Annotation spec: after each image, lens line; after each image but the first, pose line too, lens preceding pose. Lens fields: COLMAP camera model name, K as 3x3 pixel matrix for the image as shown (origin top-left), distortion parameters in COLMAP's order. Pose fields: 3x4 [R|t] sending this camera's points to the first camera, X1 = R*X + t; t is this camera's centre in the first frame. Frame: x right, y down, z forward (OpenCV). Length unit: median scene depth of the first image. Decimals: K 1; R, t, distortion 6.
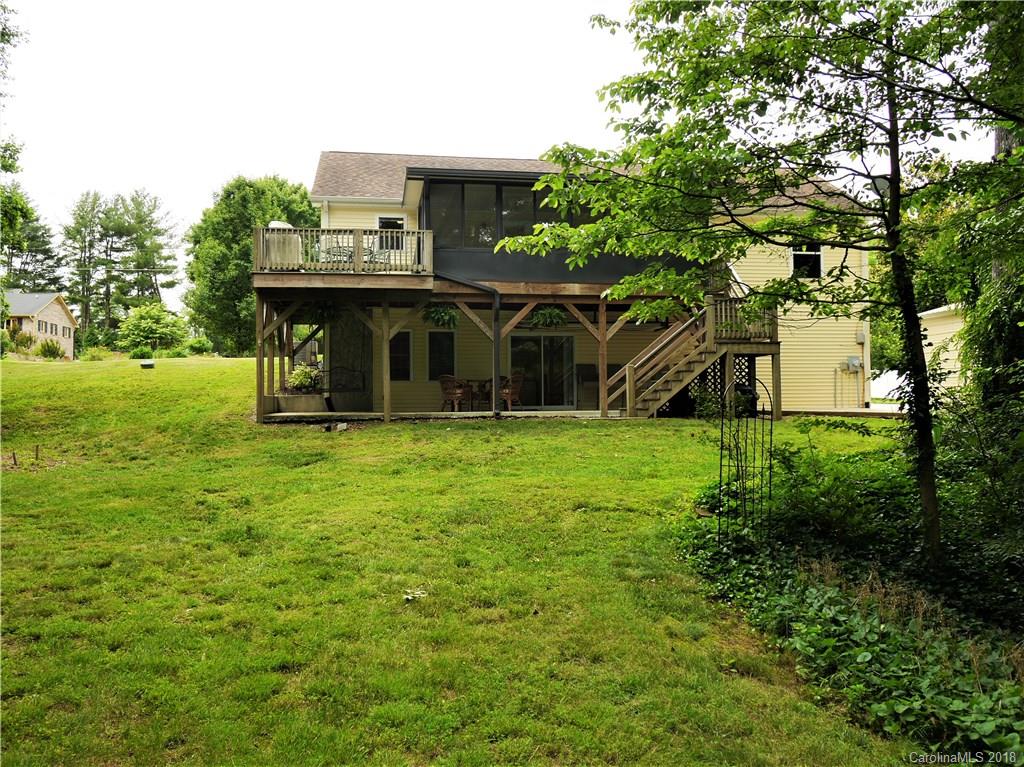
lens RADIAL K [[867.9, 0, 514.1], [0, 867.9, 382.5], [0, 0, 1]] dist [0.010992, 0.020220]
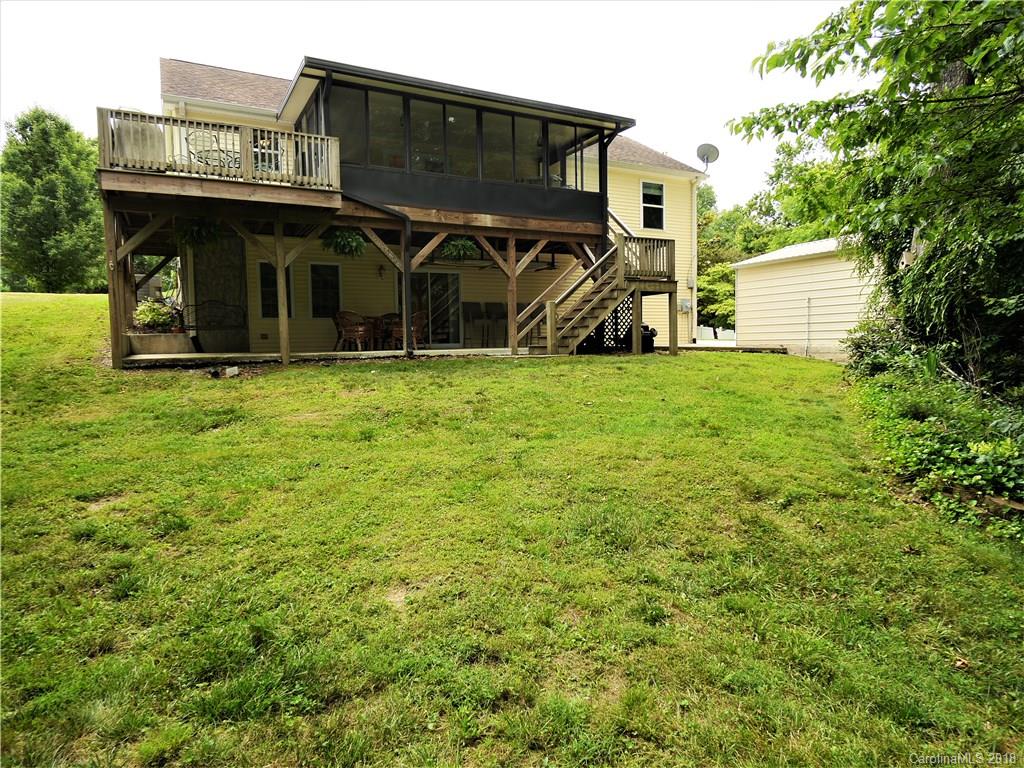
lens RADIAL K [[609.5, 0, 489.0], [0, 609.5, 381.6], [0, 0, 1]] dist [-0.000153, 0.003538]
pose [[0.944361, -0.029490, 0.327587, -0.152341], [-0.000137, 0.995937, 0.090050, 0.008104], [-0.328911, -0.085084, 0.940520, 0.359420]]
